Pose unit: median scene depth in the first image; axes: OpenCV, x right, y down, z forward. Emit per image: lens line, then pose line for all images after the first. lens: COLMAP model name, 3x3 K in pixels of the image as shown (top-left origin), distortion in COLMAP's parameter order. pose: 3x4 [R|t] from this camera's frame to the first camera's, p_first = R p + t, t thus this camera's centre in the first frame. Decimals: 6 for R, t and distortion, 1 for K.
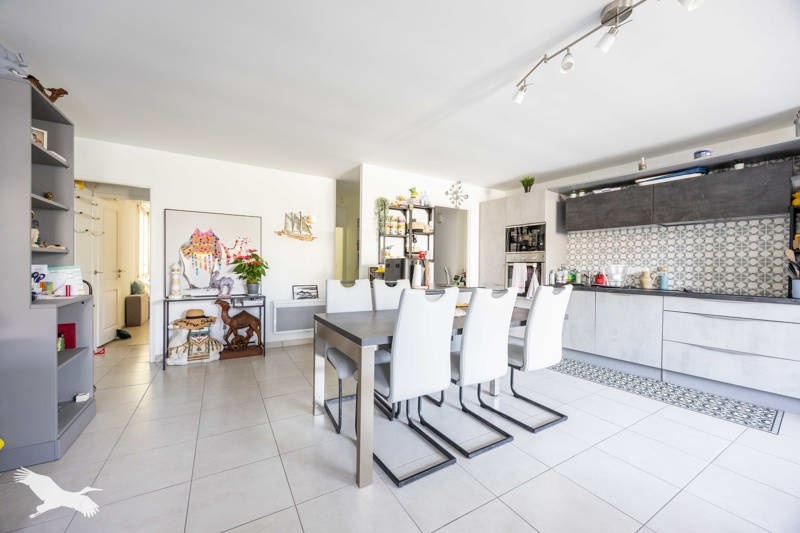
lens RADIAL K [[314.4, 0, 407.8], [0, 314.4, 267.5], [0, 0, 1]] dist [0.001306, 0.000336]
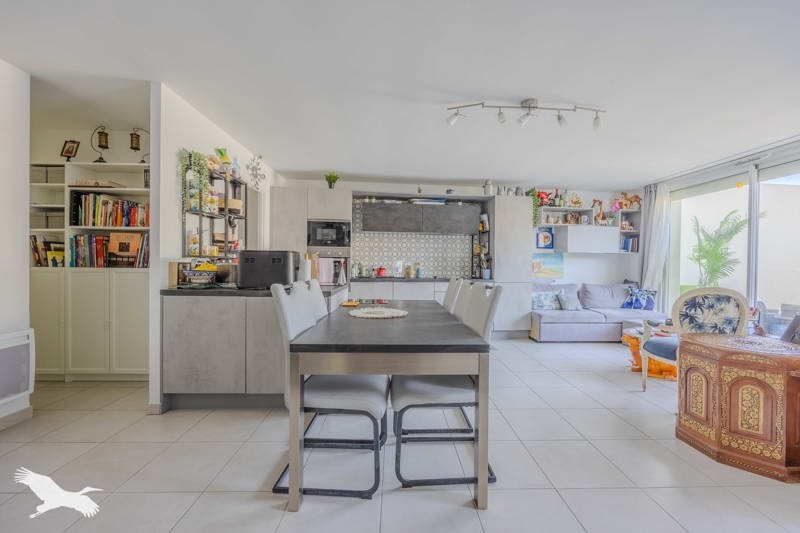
lens RADIAL K [[314.4, 0, 407.5], [0, 314.4, 266.3], [0, 0, 1]] dist [0.001306, 0.000336]
pose [[0.477391, -0.011462, 0.878616, -0.452137], [-0.004771, 0.999866, 0.015636, -0.004997], [-0.878678, -0.011656, 0.477273, 0.334866]]
